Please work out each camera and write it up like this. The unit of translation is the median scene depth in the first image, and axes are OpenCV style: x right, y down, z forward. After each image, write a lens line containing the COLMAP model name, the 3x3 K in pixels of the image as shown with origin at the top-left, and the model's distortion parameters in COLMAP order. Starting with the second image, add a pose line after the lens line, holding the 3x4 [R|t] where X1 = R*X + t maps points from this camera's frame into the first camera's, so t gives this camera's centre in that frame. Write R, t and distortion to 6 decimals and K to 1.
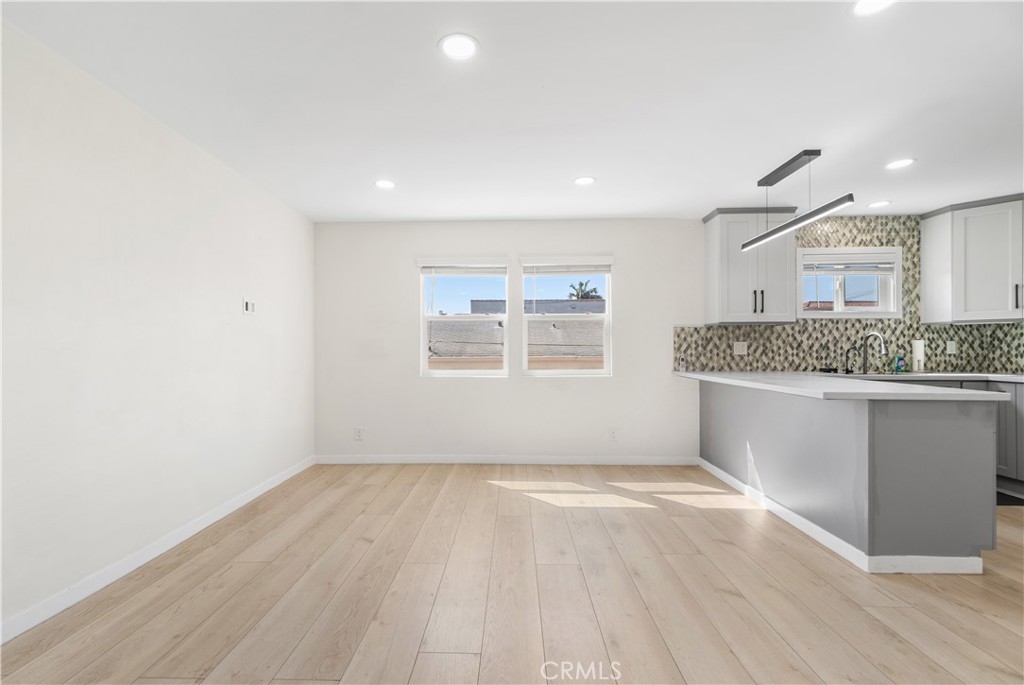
lens RADIAL K [[466.6, 0, 503.2], [0, 466.6, 347.6], [0, 0, 1]] dist [0.007262, 0.001504]
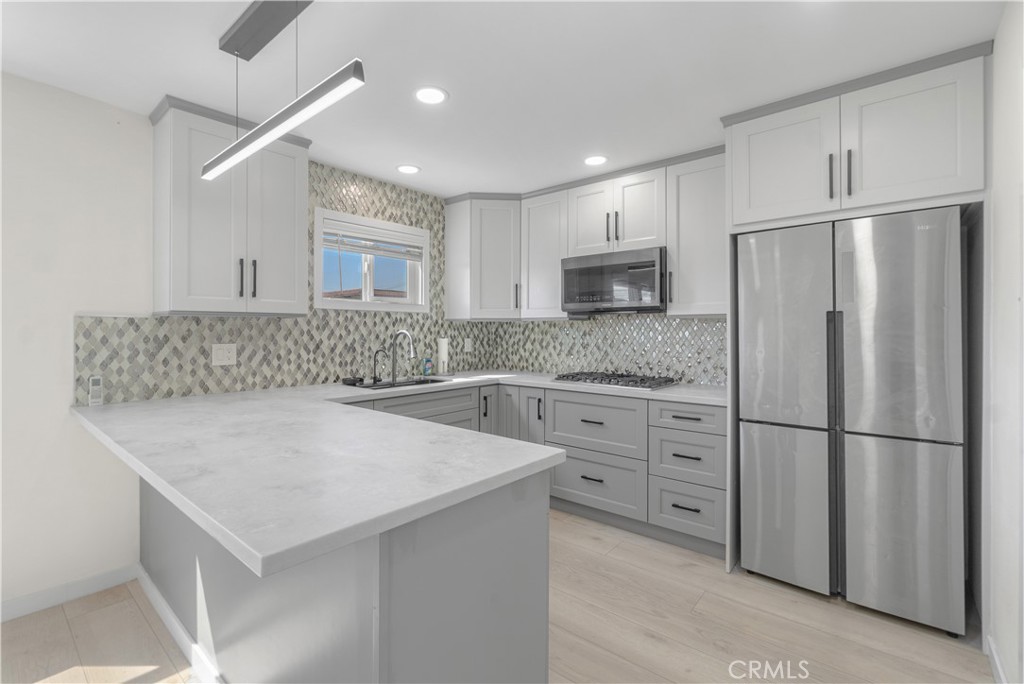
lens RADIAL K [[466.6, 0, 502.3], [0, 466.6, 336.7], [0, 0, 1]] dist [0.007262, 0.001504]
pose [[0.643943, -0.007874, 0.765033, 0.277874], [-0.009499, 0.999788, 0.018286, -0.035767], [-0.765015, -0.019042, 0.643731, 0.342235]]
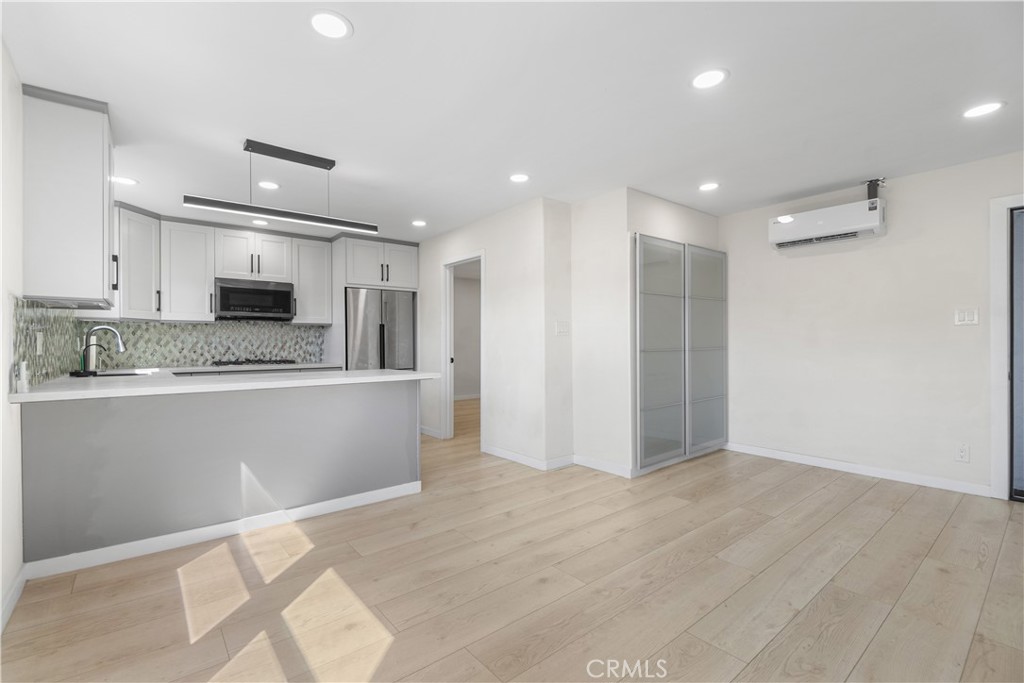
lens RADIAL K [[445.0, 0, 503.9], [0, 445.0, 342.6], [0, 0, 1]] dist [0.000574, 0.000820]
pose [[-0.649580, 0.009000, 0.760240, -0.268549], [0.002152, 0.999948, -0.009999, 0.007193], [-0.760290, -0.004859, -0.649566, 0.946196]]
